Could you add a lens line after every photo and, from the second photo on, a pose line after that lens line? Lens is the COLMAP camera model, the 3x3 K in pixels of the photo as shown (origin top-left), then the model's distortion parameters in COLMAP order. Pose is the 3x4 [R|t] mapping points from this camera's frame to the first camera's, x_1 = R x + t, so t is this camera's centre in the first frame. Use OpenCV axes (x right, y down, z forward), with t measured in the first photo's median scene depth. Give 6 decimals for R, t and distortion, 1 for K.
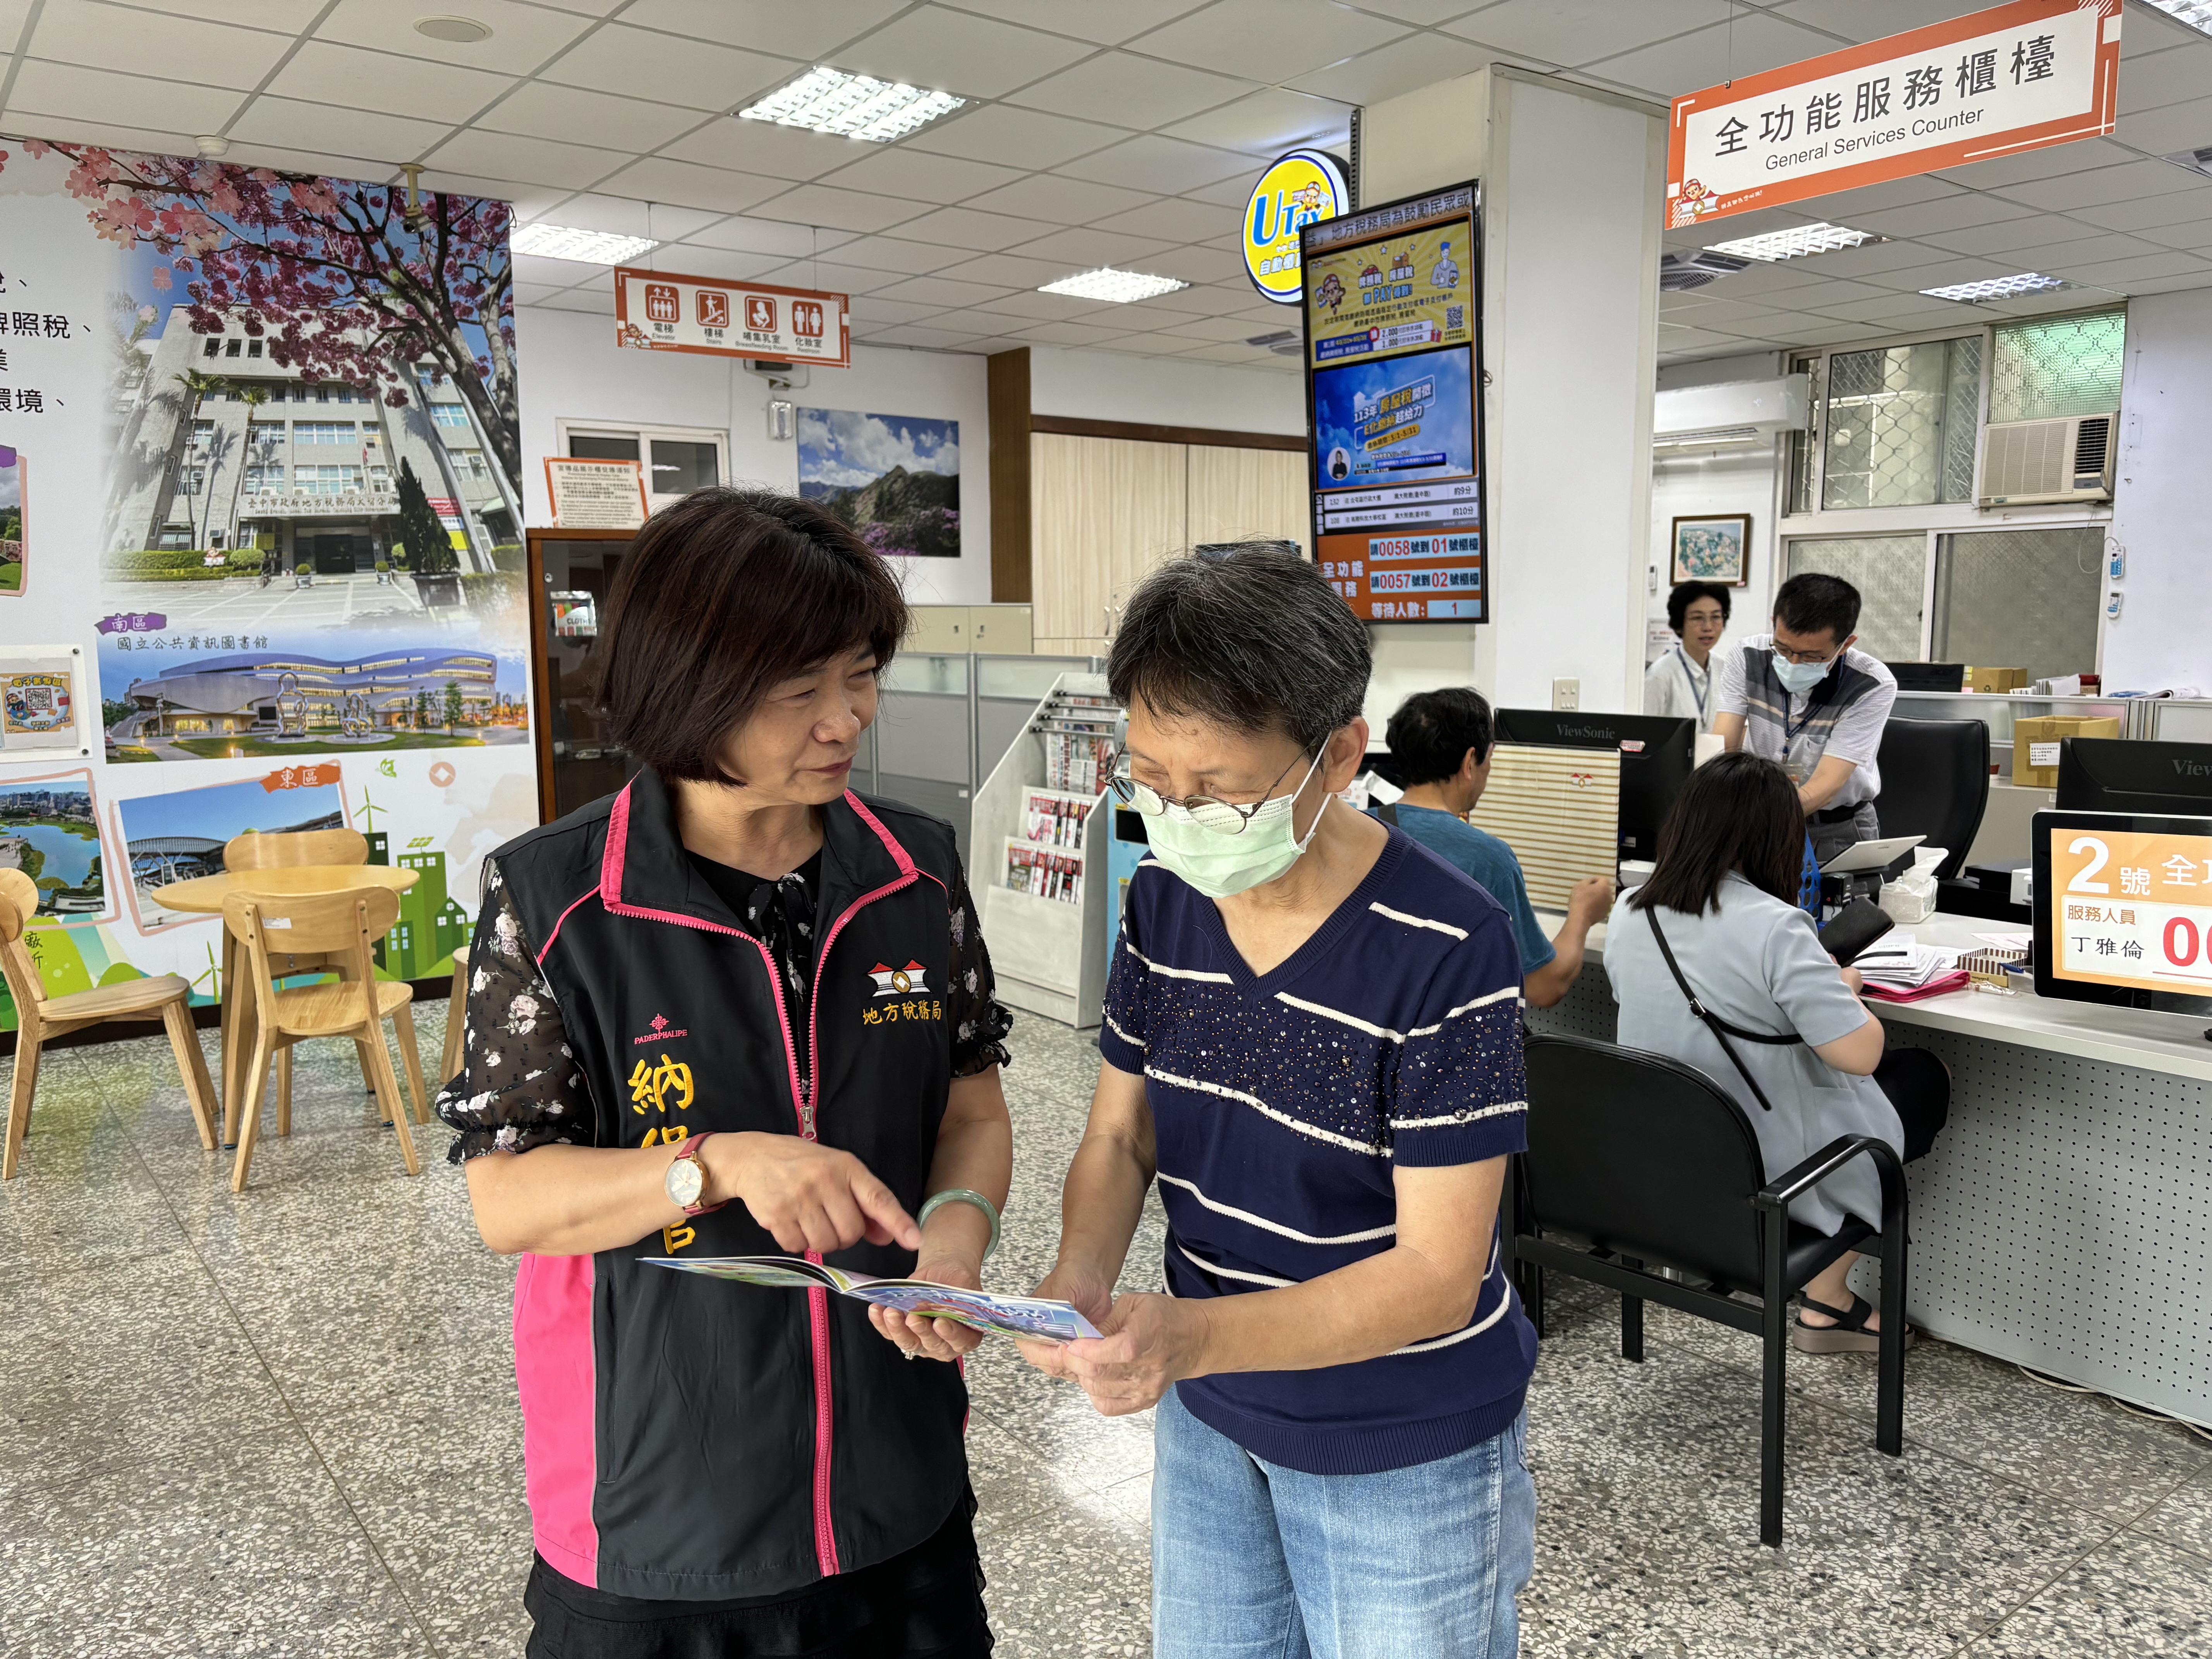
lens RADIAL K [[1681.3, 0, 1109.9], [0, 1681.3, 852.7], [0, 0, 1]] dist [0.008882, -0.008117]
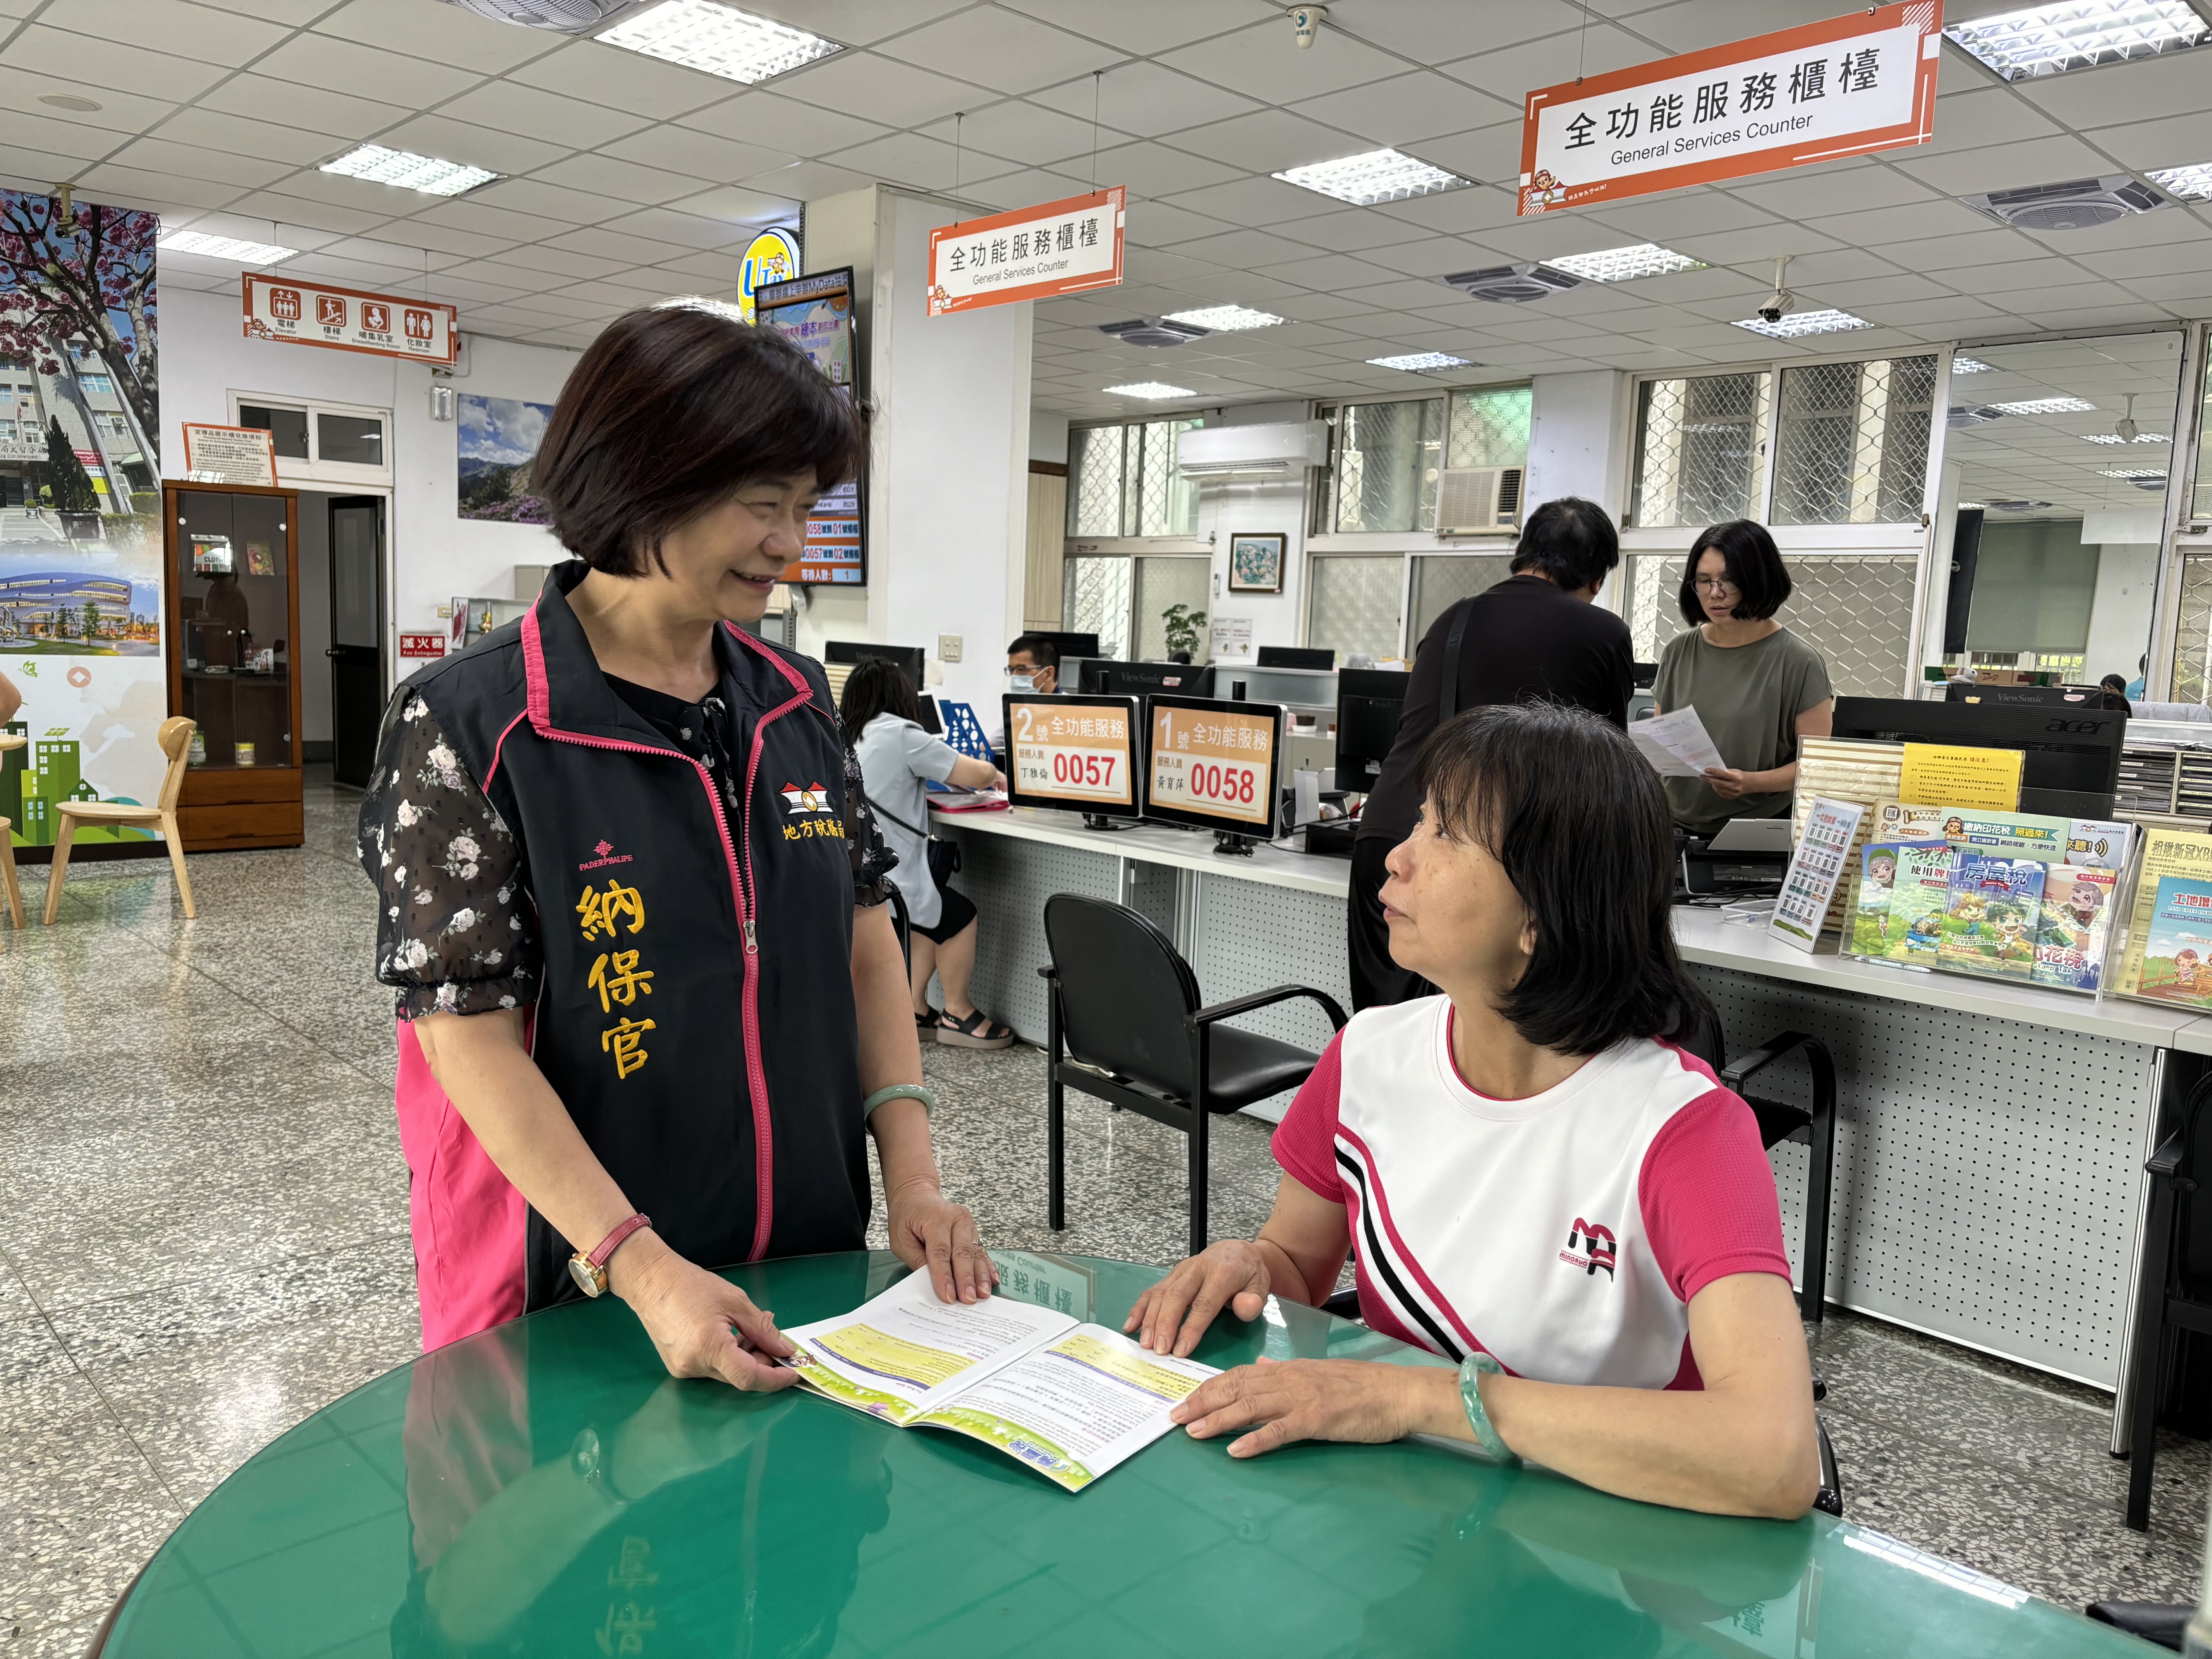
lens RADIAL K [[1650.9, 0, 1106.0], [0, 1650.9, 829.5], [0, 0, 1]] dist [0.053311, -0.076343]
pose [[0.992811, 0.033943, 0.114780, 0.207441], [-0.032337, 0.999352, -0.015823, 0.059232], [-0.115243, 0.011997, 0.993265, -0.281228]]
